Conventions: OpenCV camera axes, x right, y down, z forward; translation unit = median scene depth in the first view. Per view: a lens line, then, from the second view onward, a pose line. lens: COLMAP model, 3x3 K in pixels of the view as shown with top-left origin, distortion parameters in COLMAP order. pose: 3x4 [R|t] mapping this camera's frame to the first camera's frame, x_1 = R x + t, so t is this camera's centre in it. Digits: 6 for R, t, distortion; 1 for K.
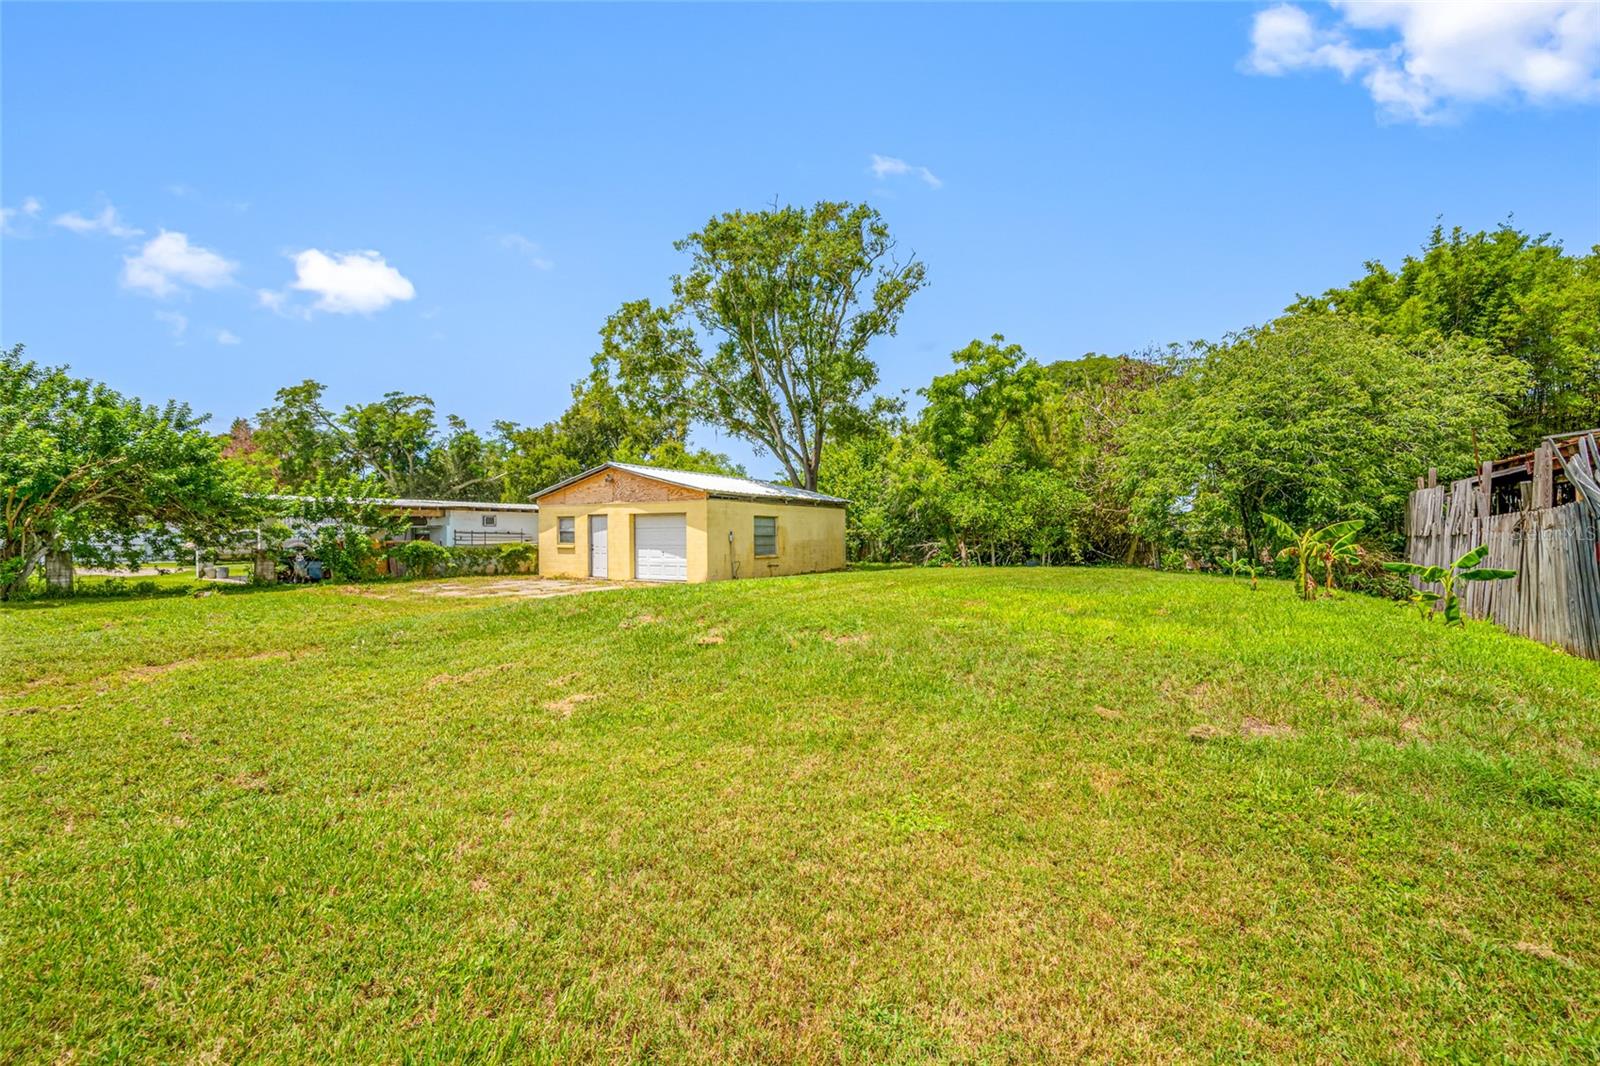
lens RADIAL K [[631.1, 0, 791.9], [0, 631.1, 534.6], [0, 0, 1]] dist [-0.001169, -0.000209]
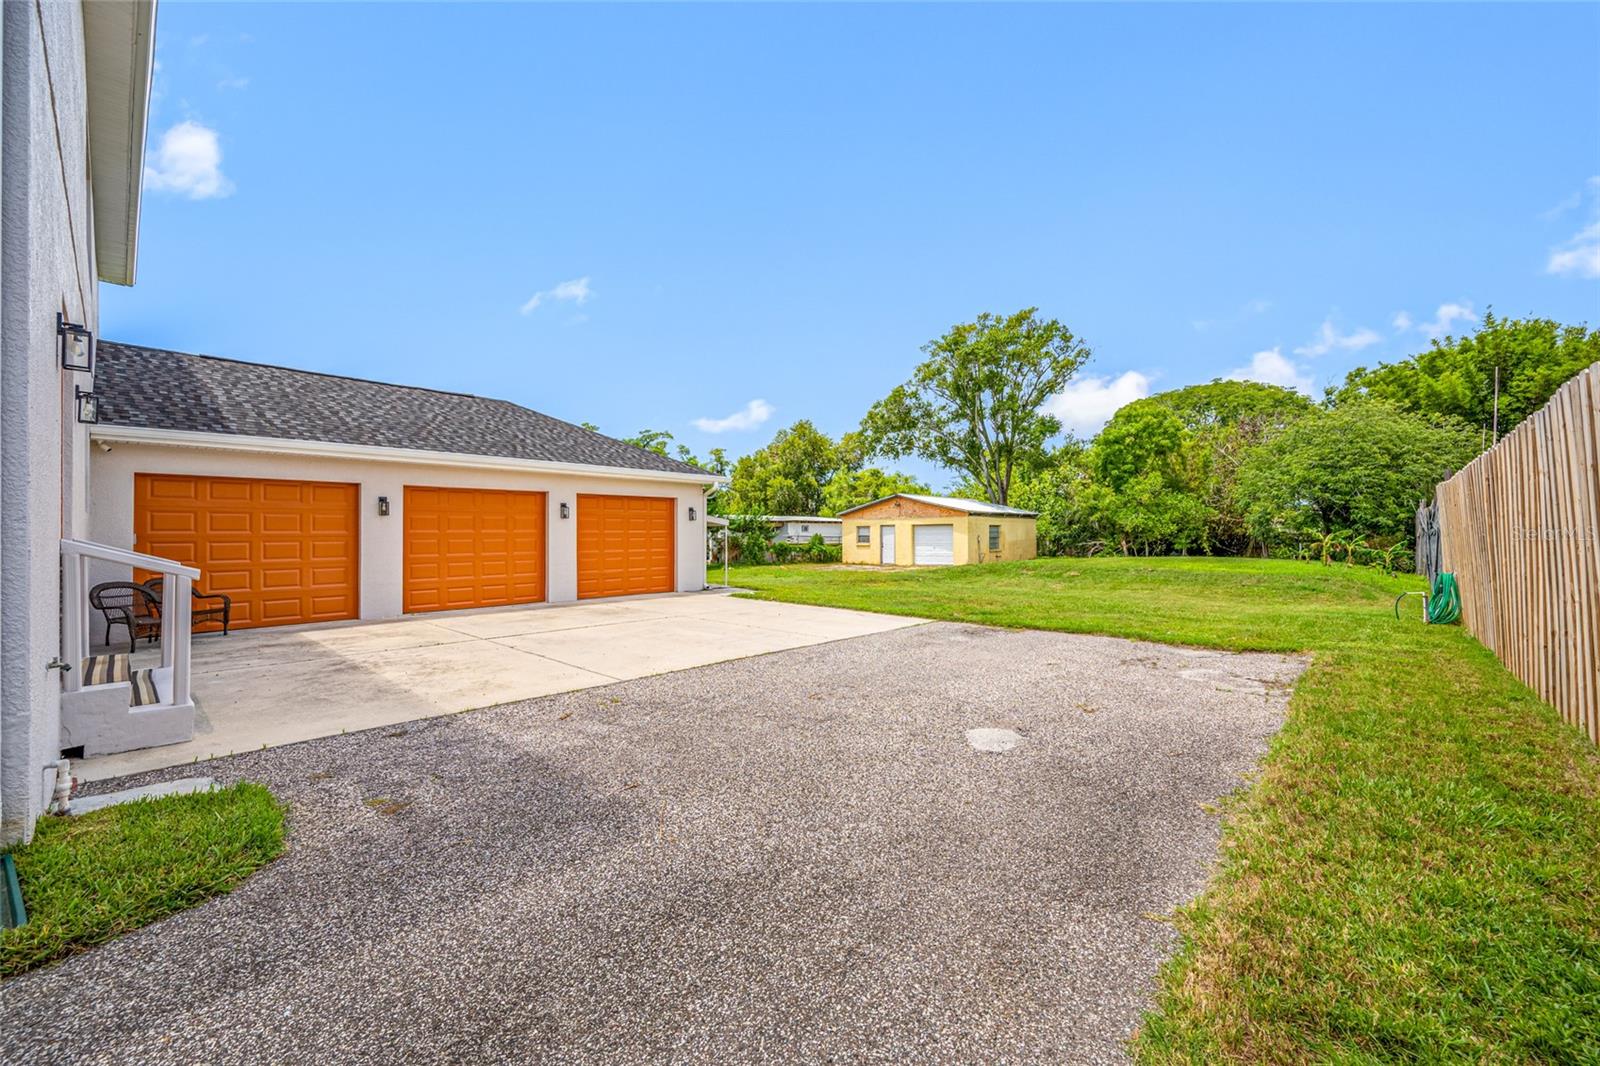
lens RADIAL K [[631.1, 0, 791.9], [0, 631.1, 534.6], [0, 0, 1]] dist [-0.001169, -0.000209]
pose [[0.988194, -0.005419, -0.153109, -0.285537], [0.005401, 0.999985, -0.000535, -0.007125], [0.153110, -0.000299, 0.988209, -0.611021]]
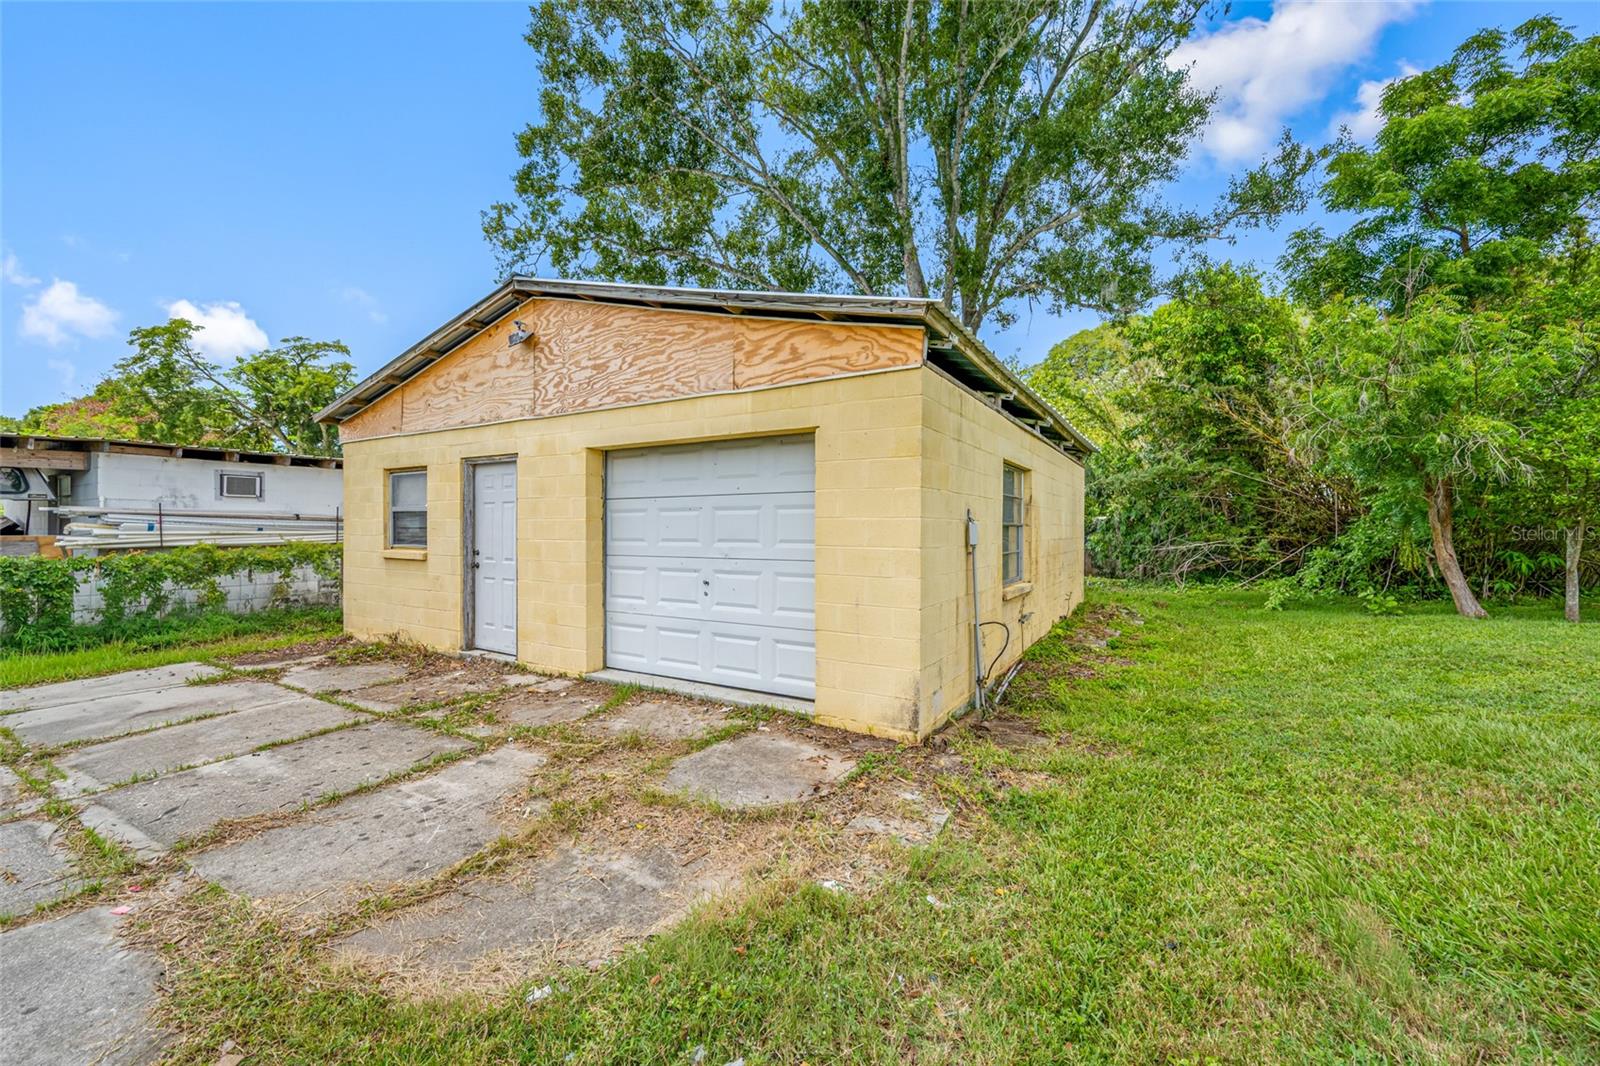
lens RADIAL K [[604.5, 0, 800.0], [0, 604.5, 533.0], [0, 0, 1]] dist [-0.000222, -0.000005]
pose [[0.999085, 0.000516, 0.042766, -0.156409], [-0.000959, 0.999946, 0.010334, 0.002831], [-0.042758, -0.010366, 0.999032, 0.652060]]
